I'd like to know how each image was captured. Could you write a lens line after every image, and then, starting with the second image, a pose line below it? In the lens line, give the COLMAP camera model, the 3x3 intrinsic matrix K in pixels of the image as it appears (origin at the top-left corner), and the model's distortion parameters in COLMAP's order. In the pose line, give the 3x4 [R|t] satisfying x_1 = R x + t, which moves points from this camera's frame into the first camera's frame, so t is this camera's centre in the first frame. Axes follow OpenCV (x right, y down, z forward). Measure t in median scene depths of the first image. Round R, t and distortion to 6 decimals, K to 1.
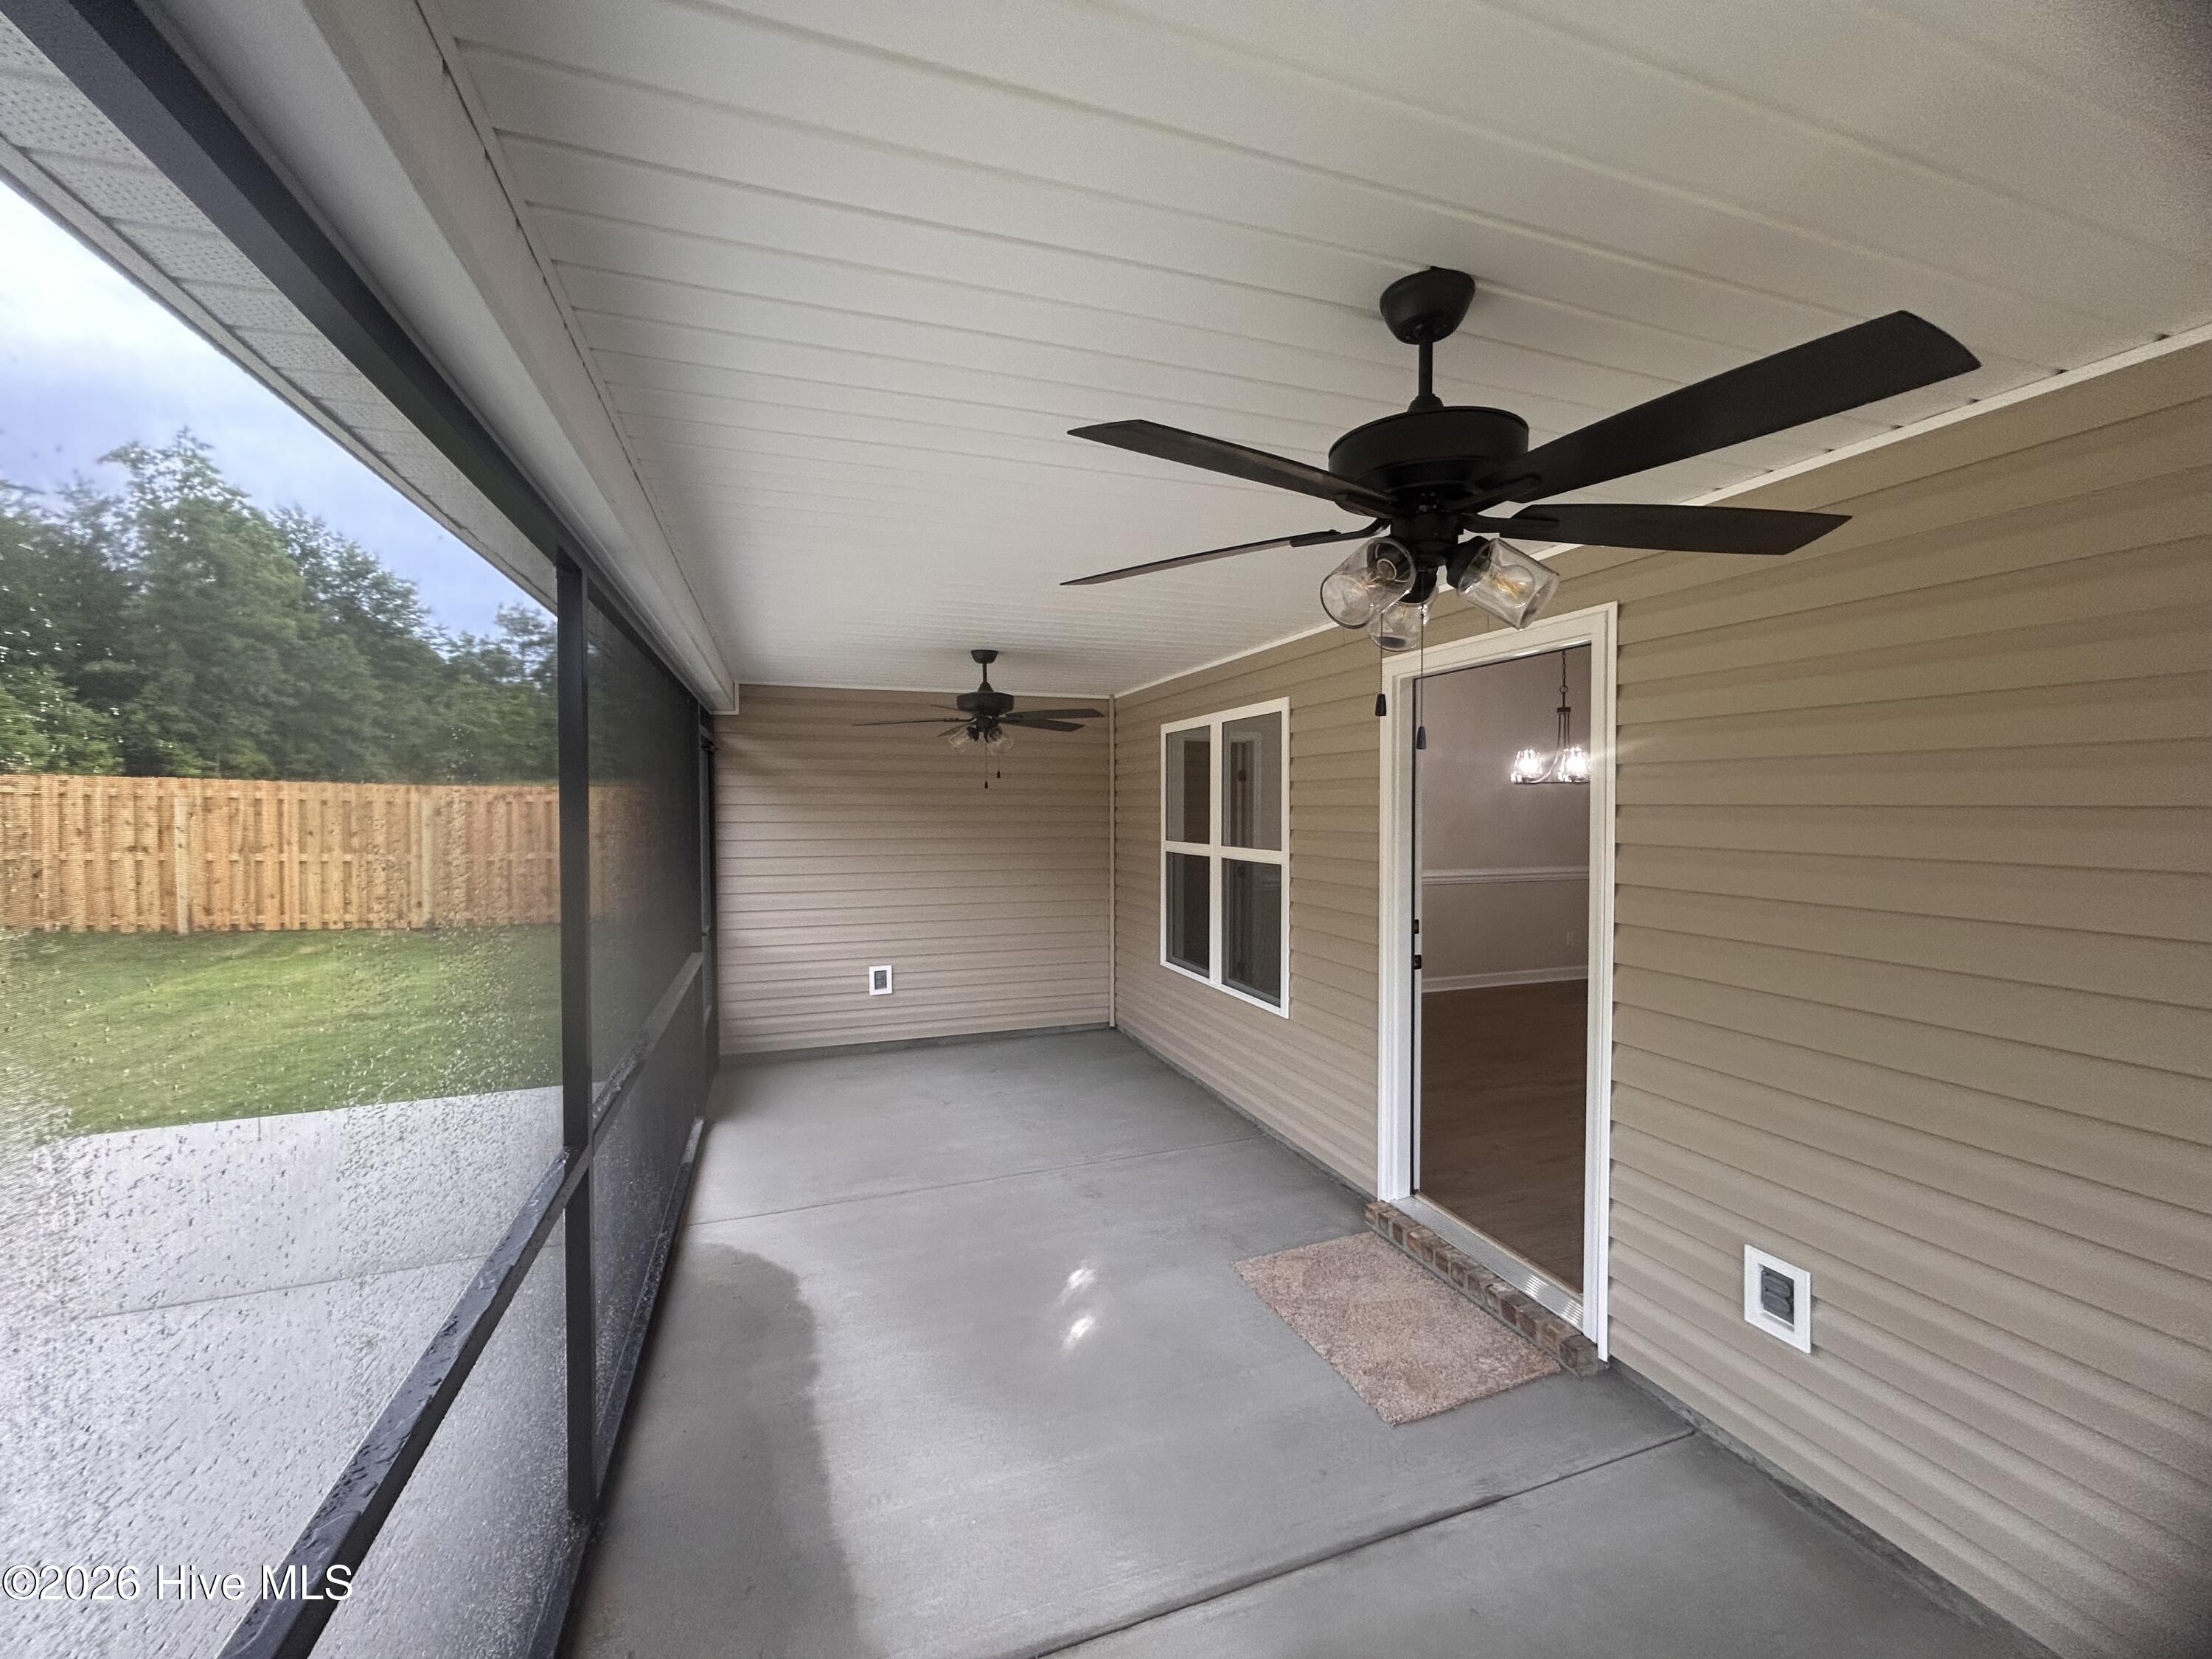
lens RADIAL K [[892.4, 0, 1106.4], [0, 892.4, 823.9], [0, 0, 1]] dist [-0.002212, -0.000911]
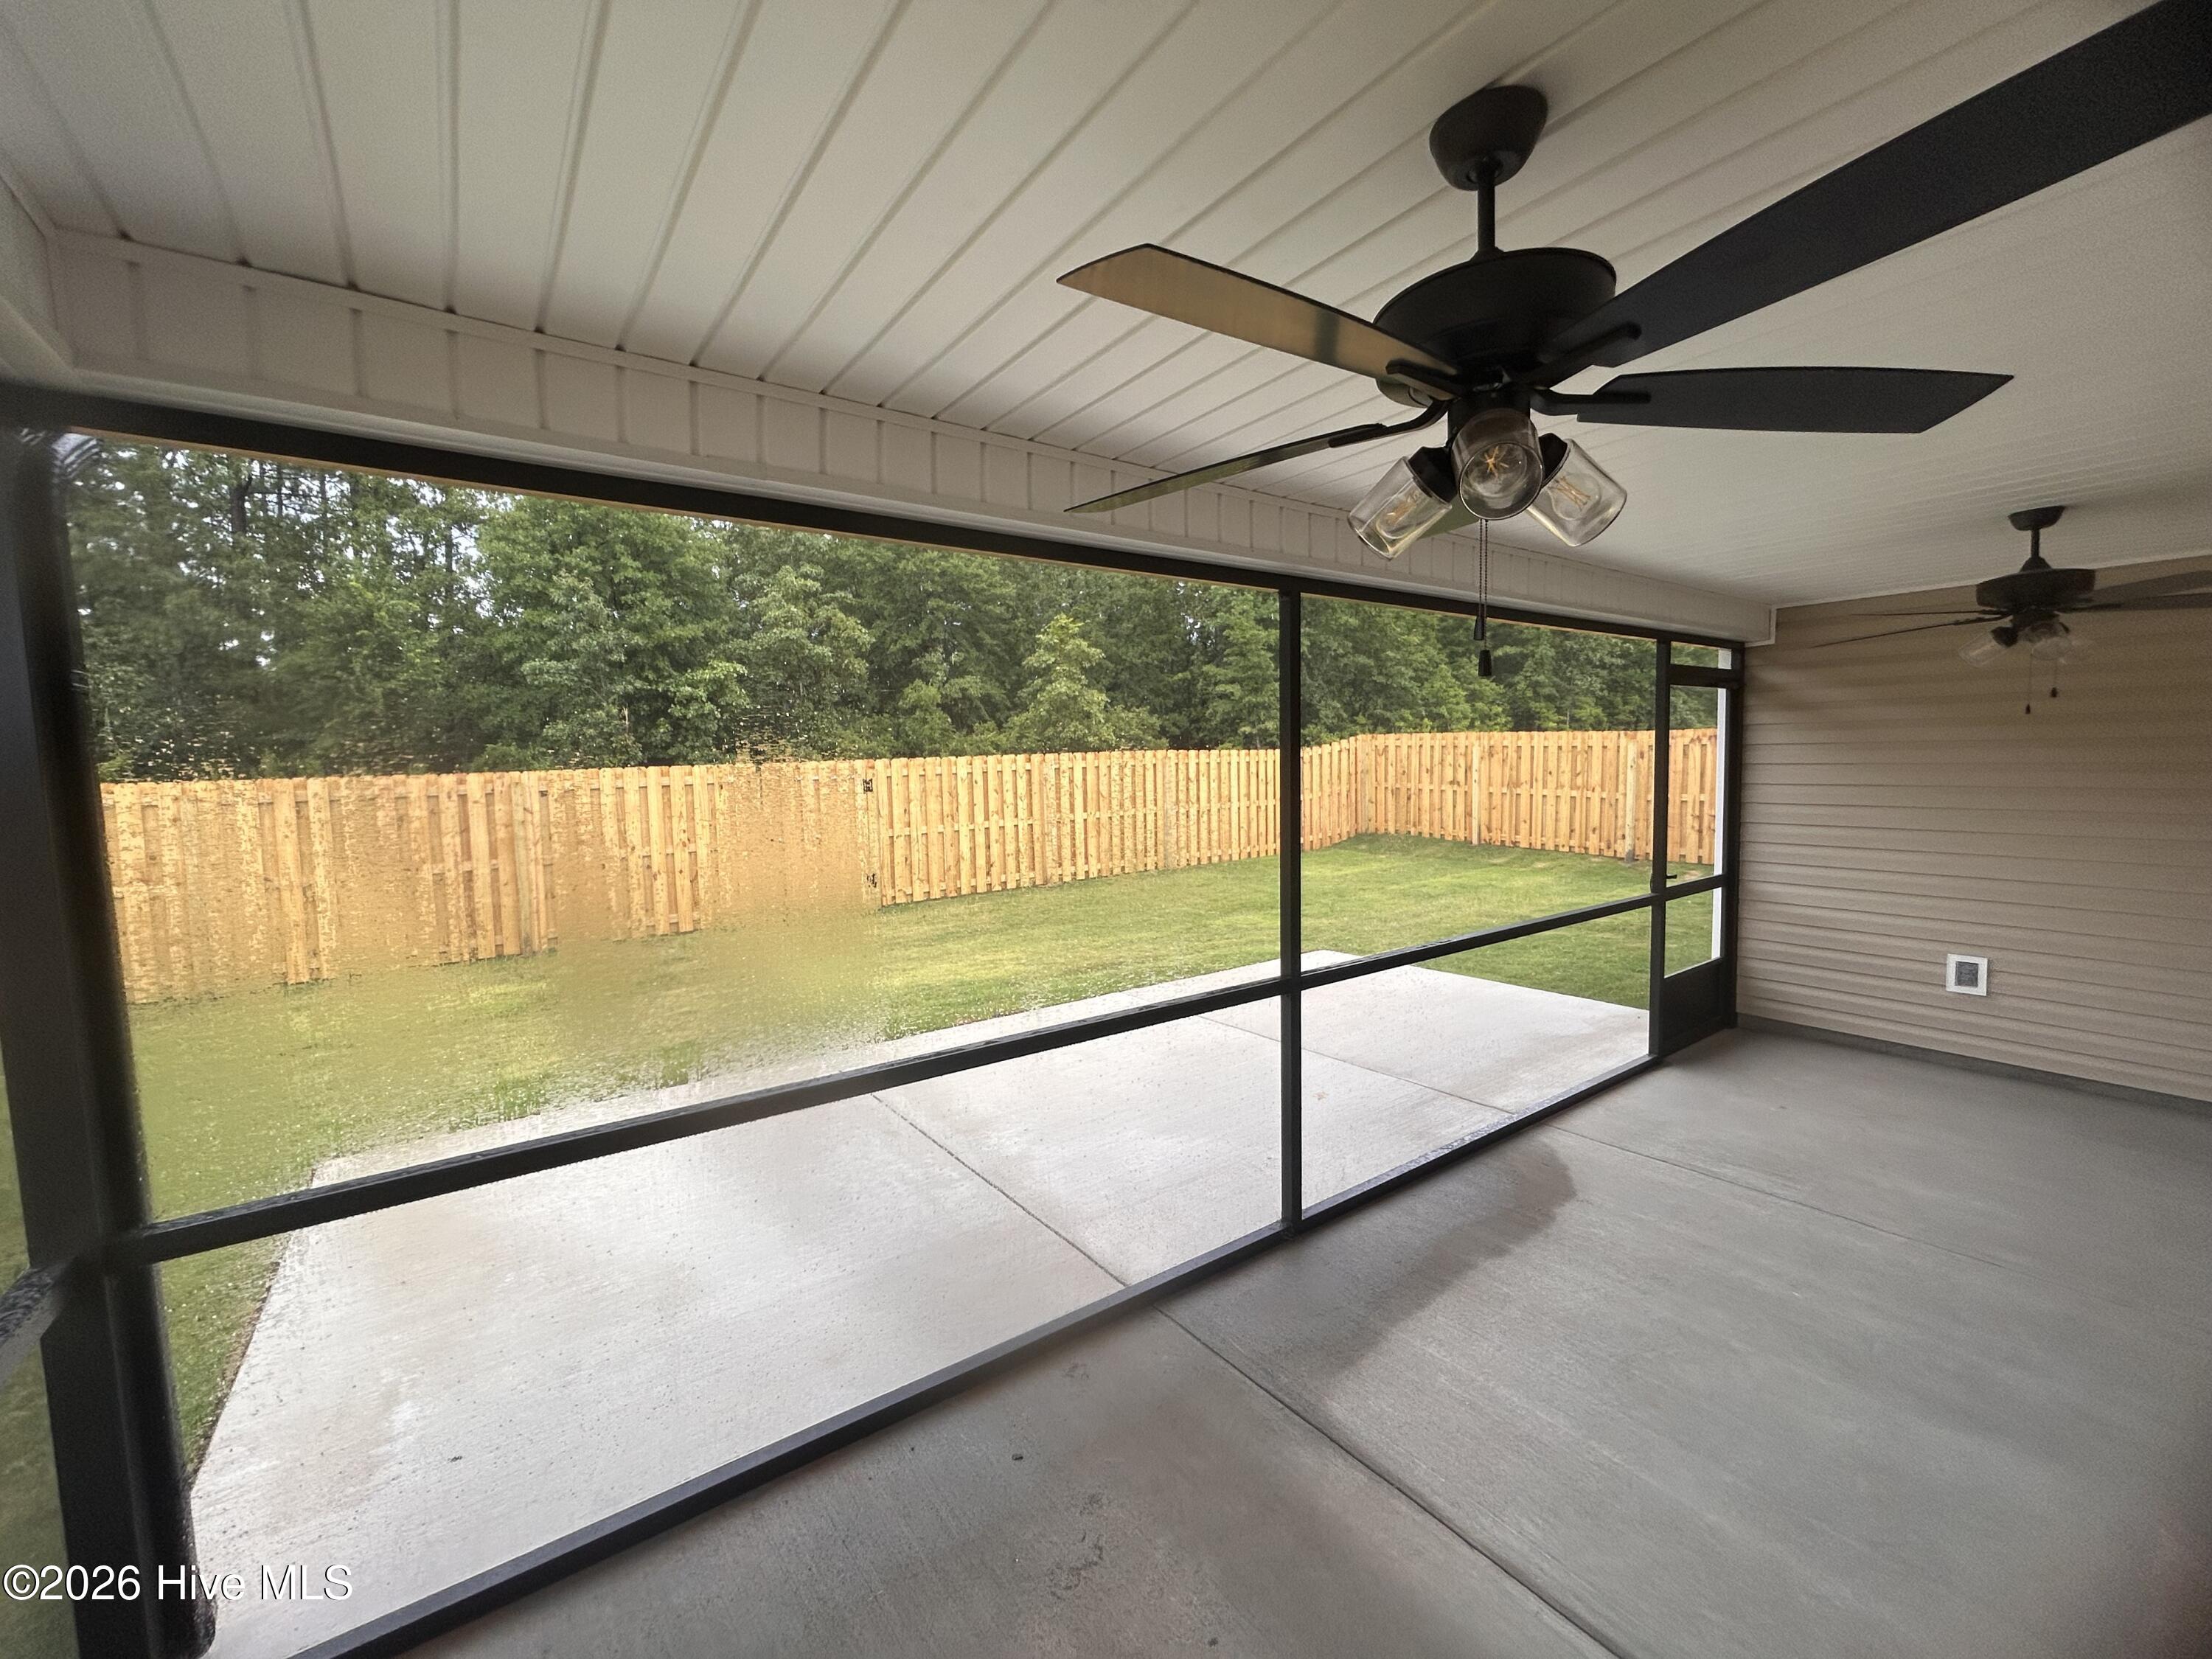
lens RADIAL K [[892.4, 0, 1106.4], [0, 892.4, 823.9], [0, 0, 1]] dist [-0.002212, -0.000911]
pose [[0.282056, 0.064534, -0.957225, 0.133151], [-0.002731, 0.997785, 0.066464, 0.000320], [0.959394, -0.016132, 0.281608, 0.050603]]
